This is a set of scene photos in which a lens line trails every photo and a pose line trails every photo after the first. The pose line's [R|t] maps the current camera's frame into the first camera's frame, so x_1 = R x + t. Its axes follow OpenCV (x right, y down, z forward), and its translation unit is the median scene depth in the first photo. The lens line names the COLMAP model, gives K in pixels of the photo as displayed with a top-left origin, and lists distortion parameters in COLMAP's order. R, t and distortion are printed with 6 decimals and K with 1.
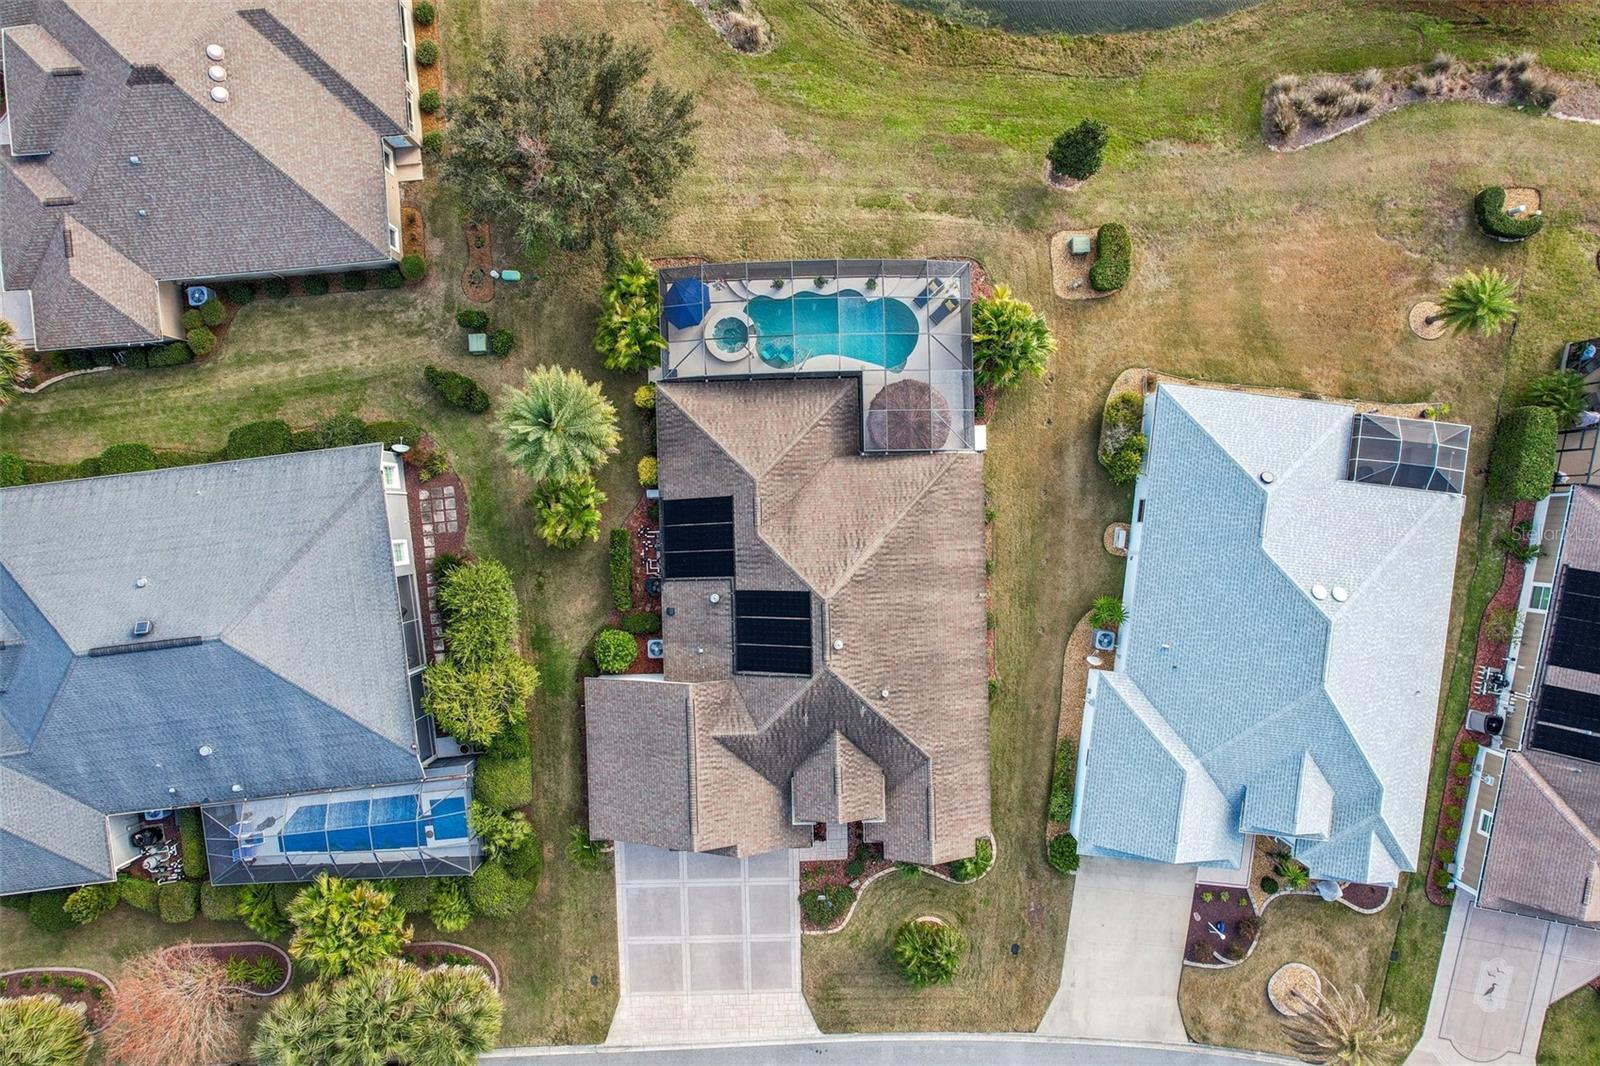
lens RADIAL K [[1024.5, 0, 791.4], [0, 1024.5, 546.0], [0, 0, 1]] dist [-0.064248, 0.054120]
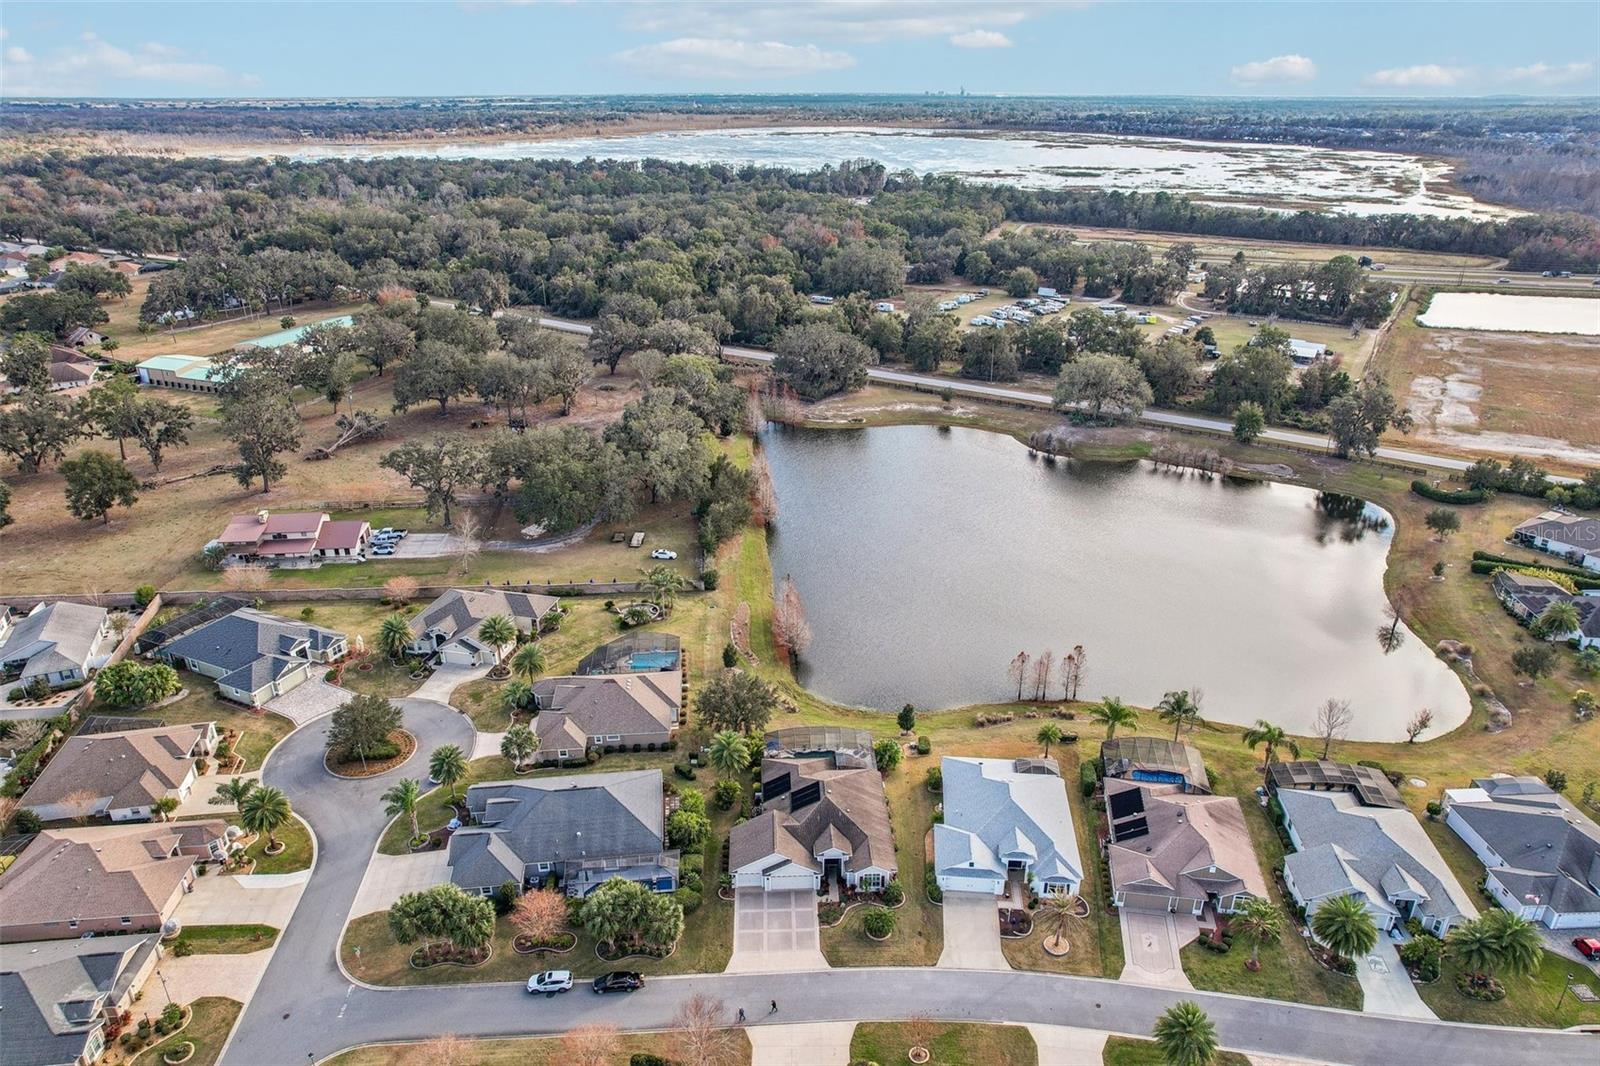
lens RADIAL K [[1046.0, 0, 799.2], [0, 1046.0, 529.3], [0, 0, 1]] dist [-0.079528, 0.073959]
pose [[0.999961, -0.002046, 0.008598, -0.050122], [0.008737, 0.375868, -0.926632, 2.096127], [-0.001335, 0.926671, 0.375872, -0.603559]]
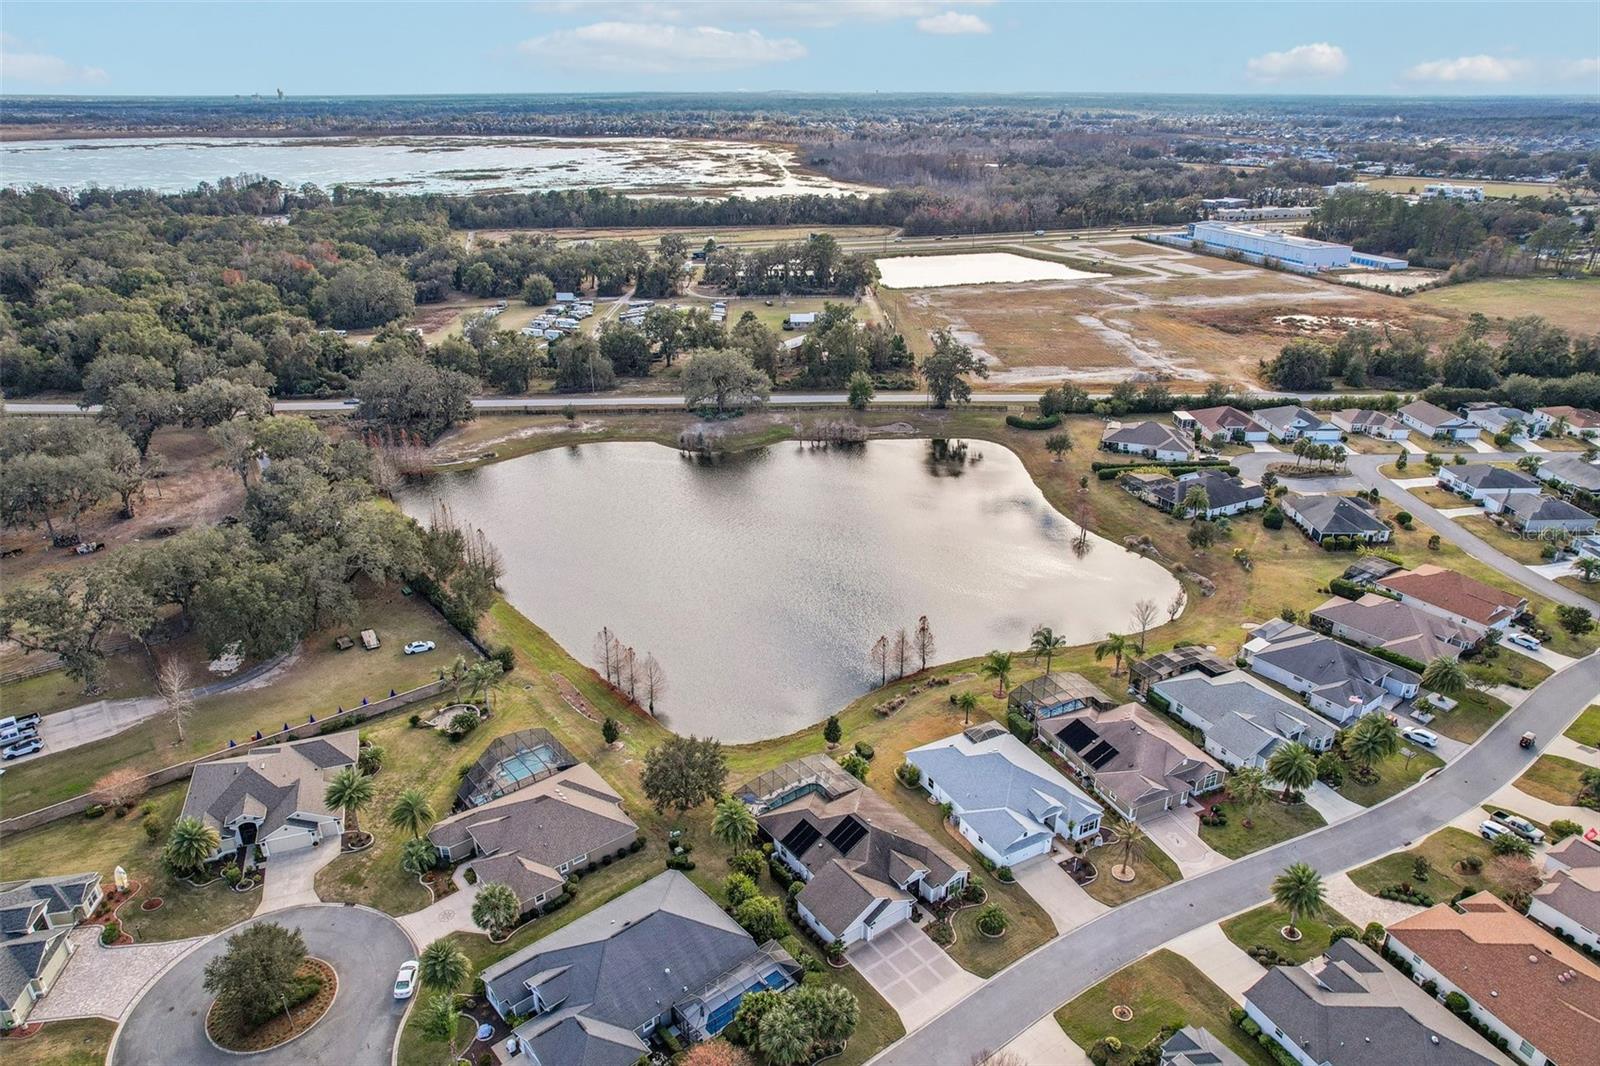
lens RADIAL K [[1046.0, 0, 799.2], [0, 1046.0, 529.3], [0, 0, 1]] dist [-0.079528, 0.073959]
pose [[0.825825, -0.219819, 0.519320, -1.167294], [0.563859, 0.307551, -0.766470, 1.593591], [0.008767, 0.925793, 0.377930, -0.628766]]
